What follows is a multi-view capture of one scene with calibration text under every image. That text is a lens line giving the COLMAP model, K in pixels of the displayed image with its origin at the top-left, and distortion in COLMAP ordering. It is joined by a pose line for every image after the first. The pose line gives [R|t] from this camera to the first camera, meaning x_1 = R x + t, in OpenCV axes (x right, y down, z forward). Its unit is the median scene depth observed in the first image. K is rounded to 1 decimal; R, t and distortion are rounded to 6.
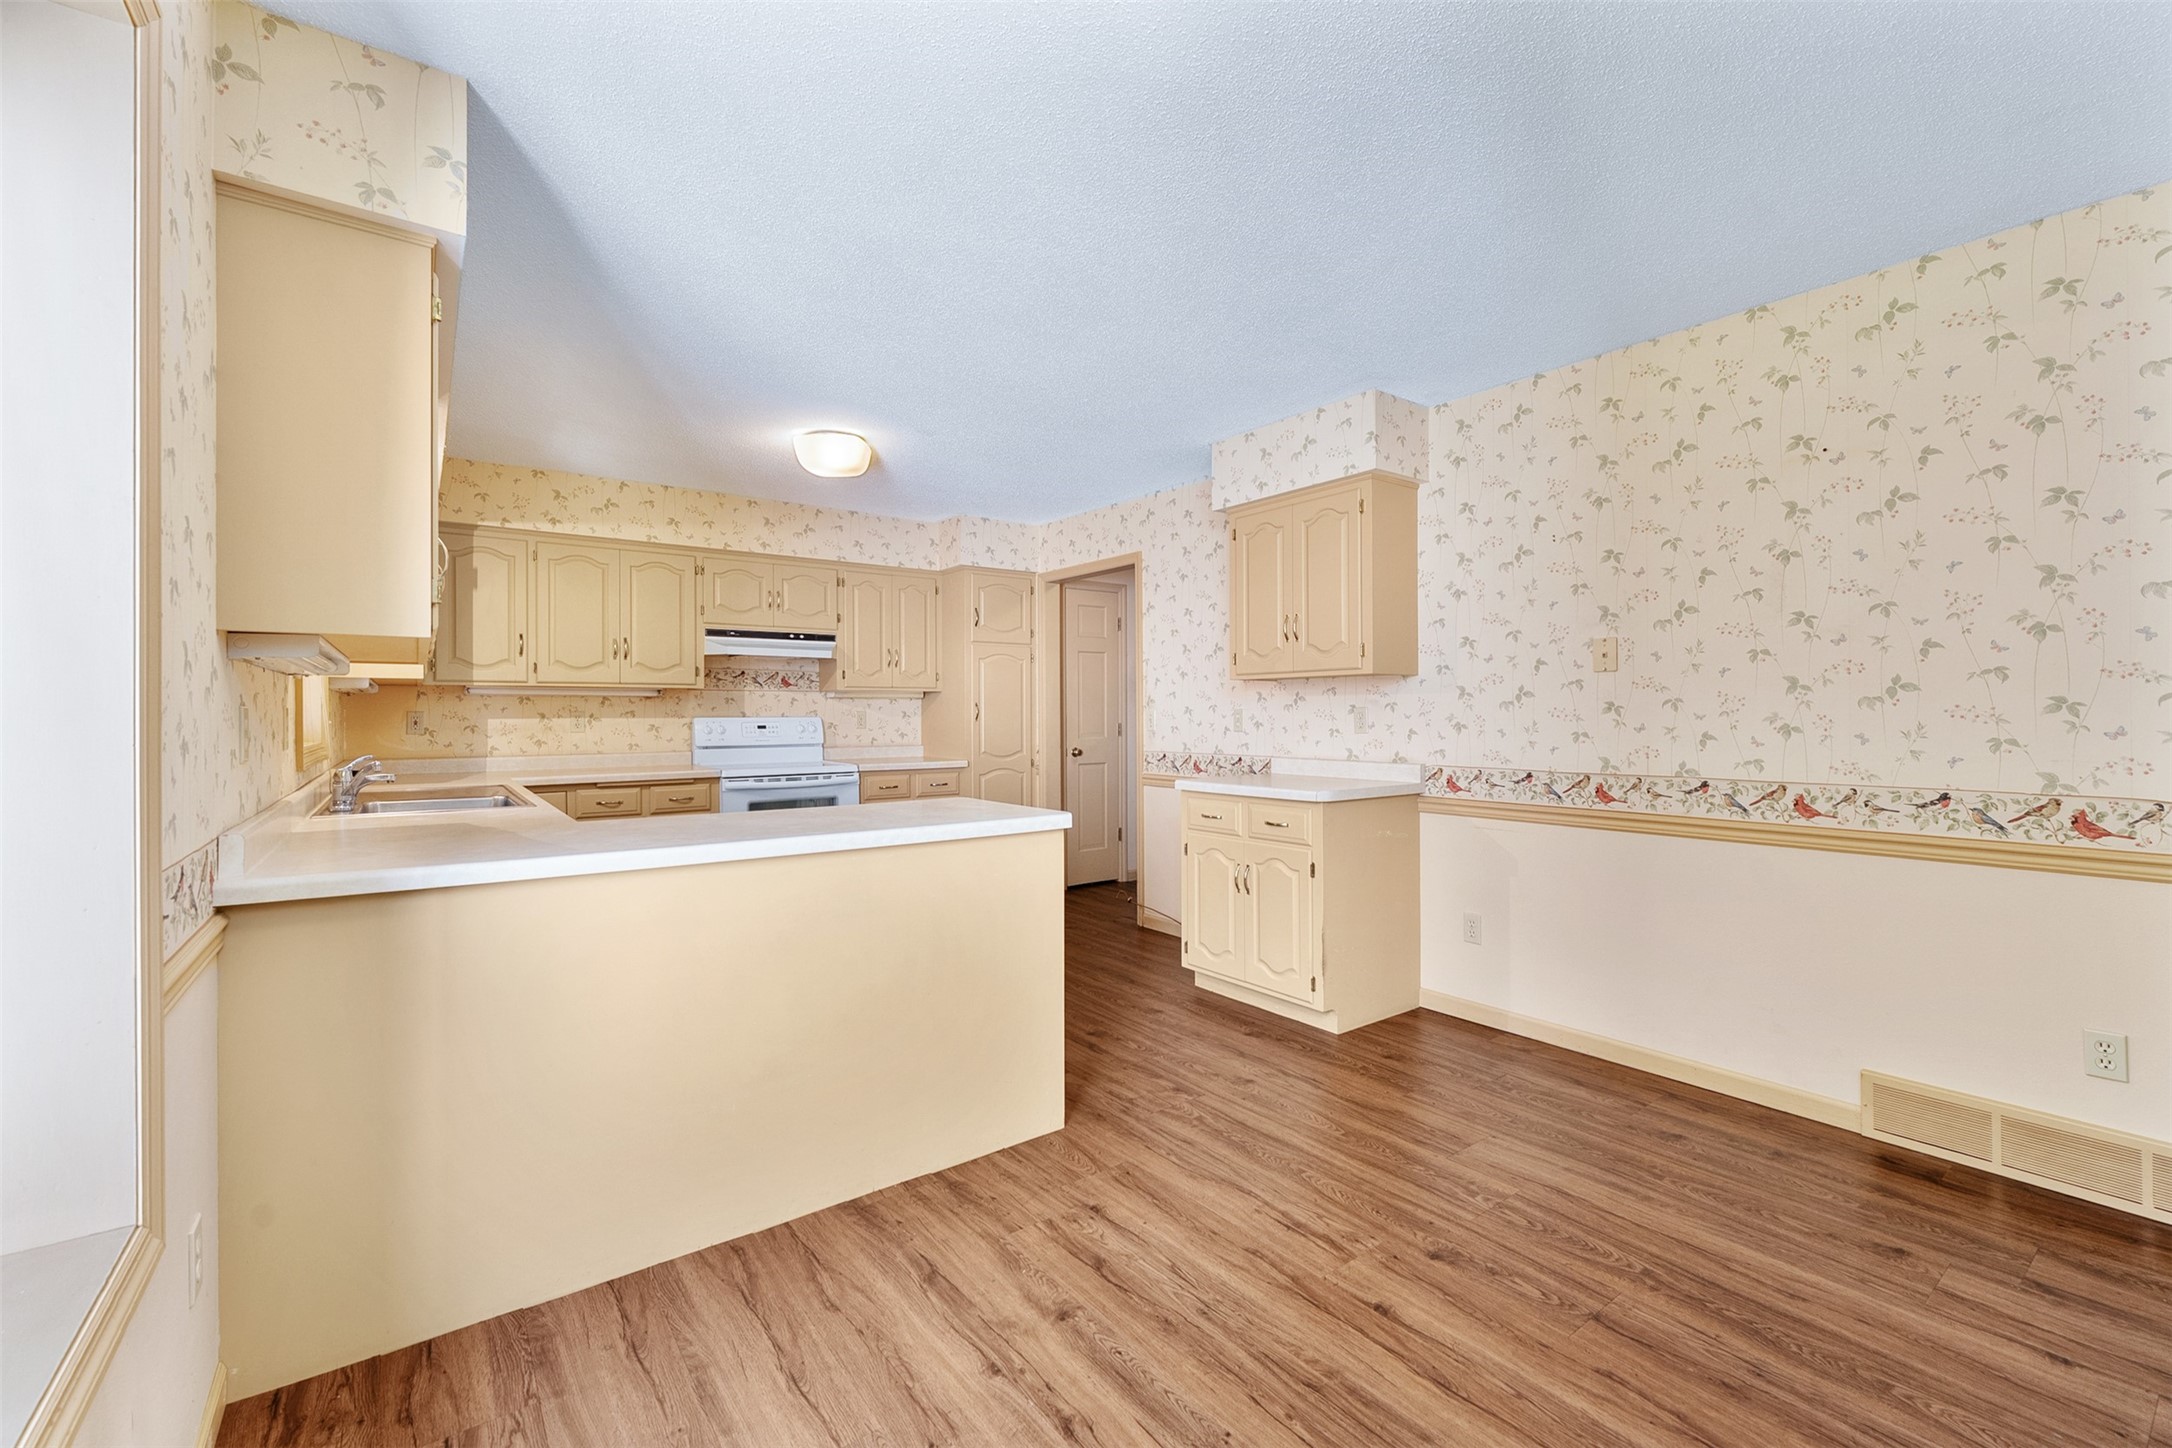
lens RADIAL K [[892.3, 0, 1124.3], [0, 892.3, 709.1], [0, 0, 1]] dist [-0.005164, -0.001060]
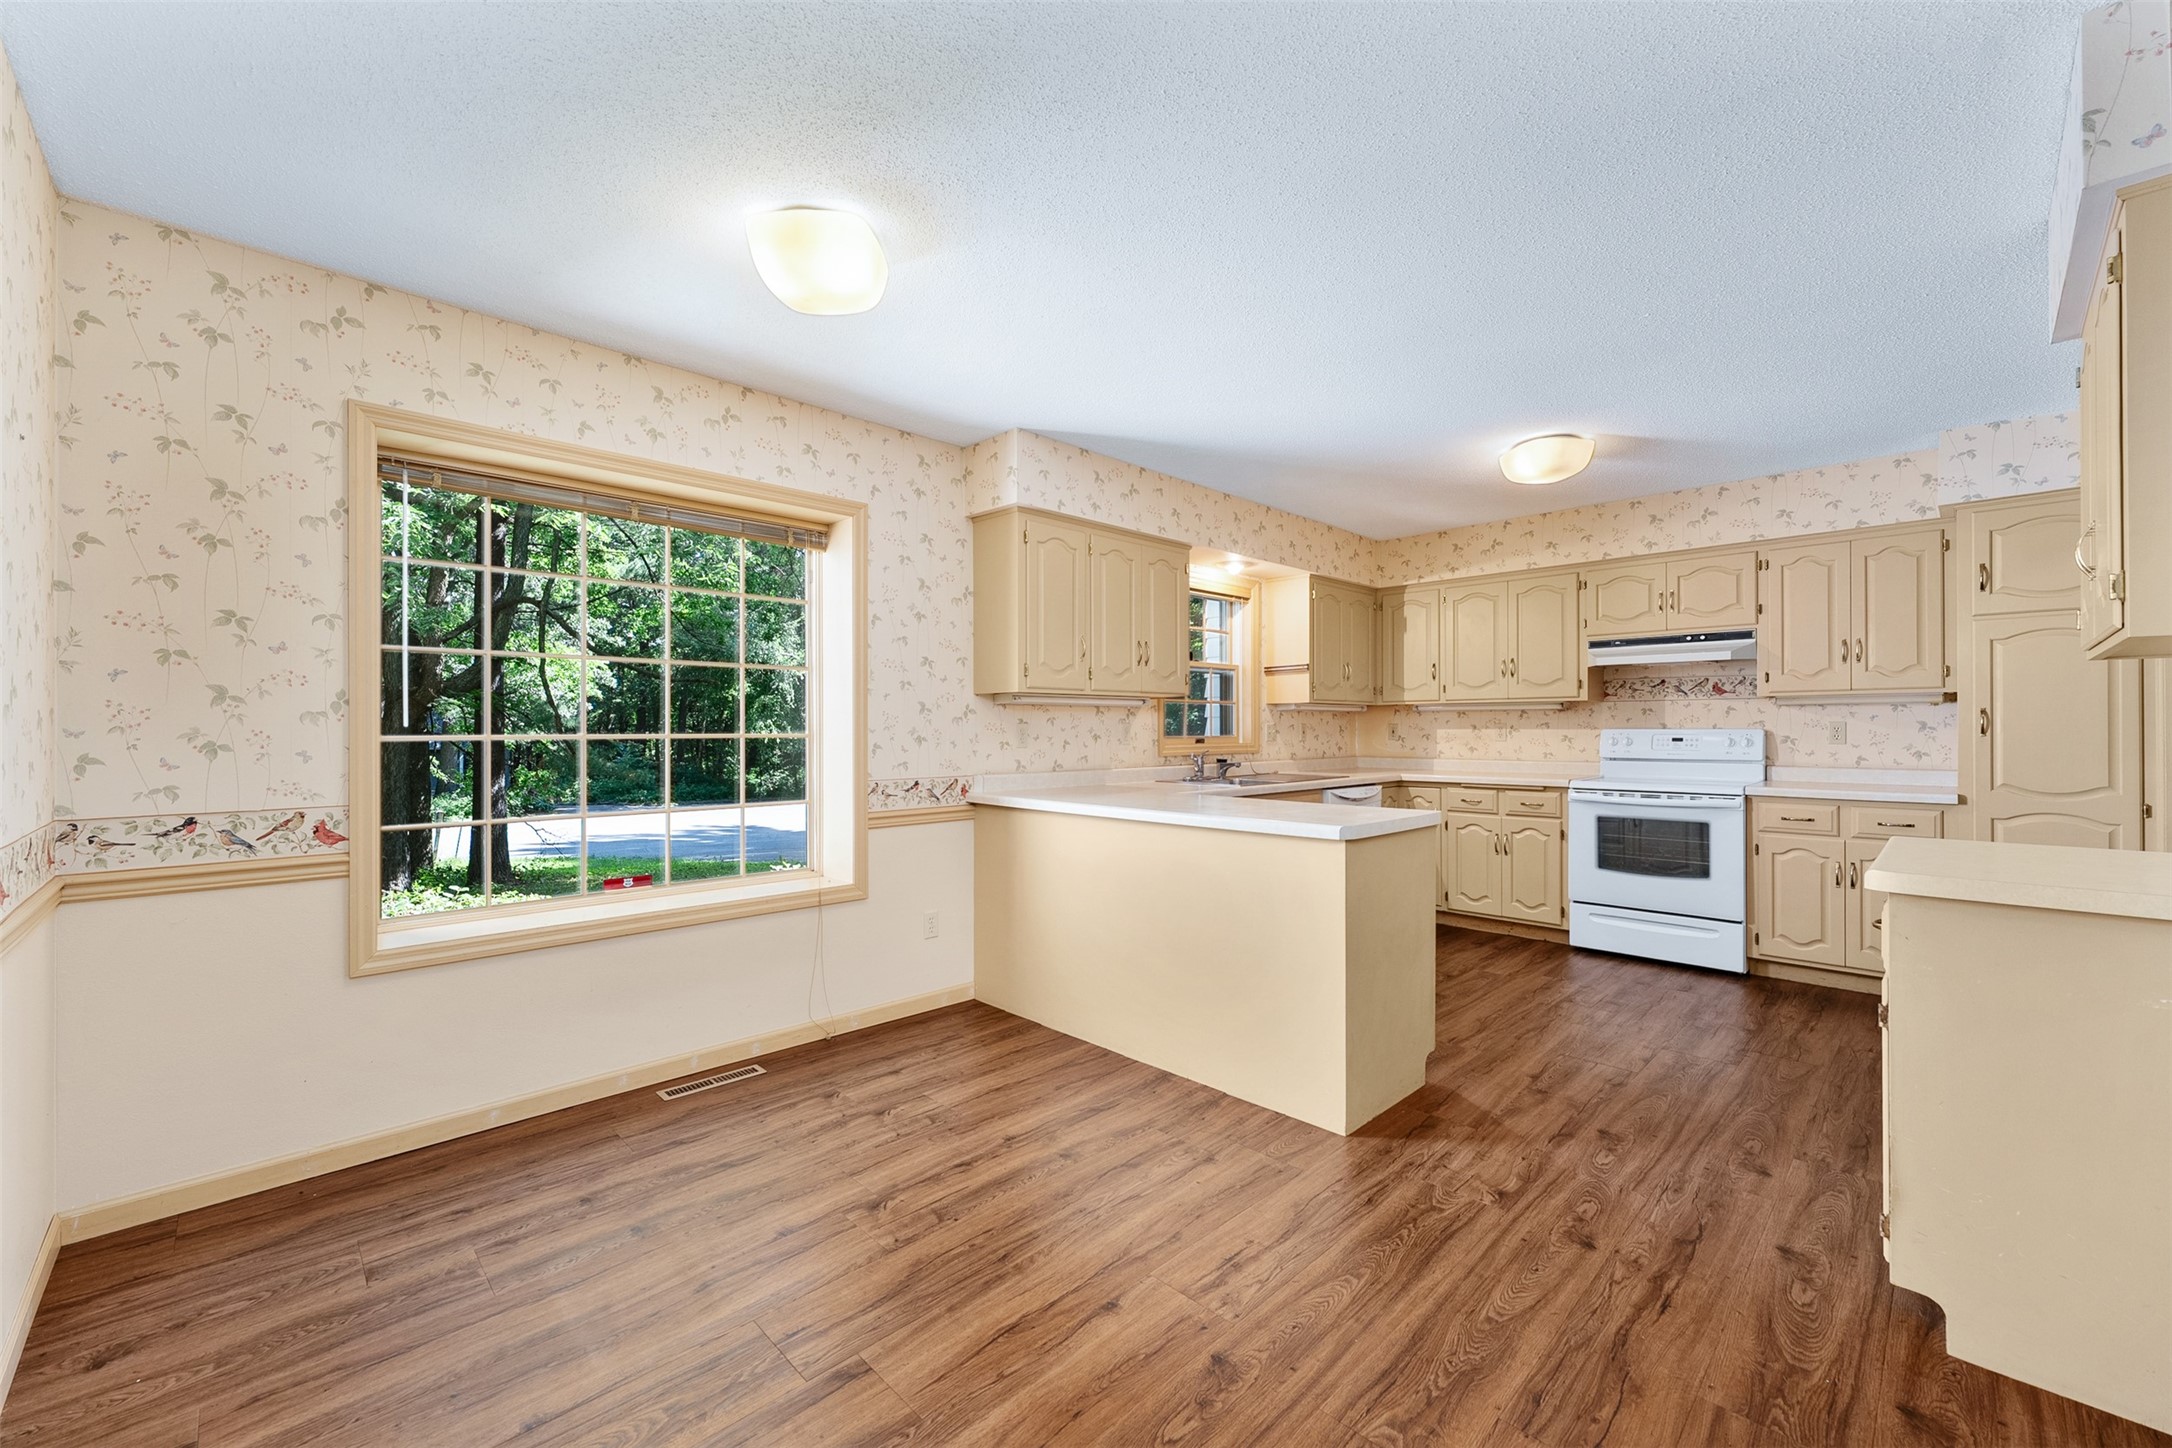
lens RADIAL K [[892.3, 0, 1074.3], [0, 892.3, 723.6], [0, 0, 1]] dist [-0.005164, -0.001060]
pose [[0.106827, -0.001664, -0.994276, 0.512751], [0.007689, 0.999970, -0.000847, -0.000460], [0.994248, -0.007554, 0.106837, 0.333239]]
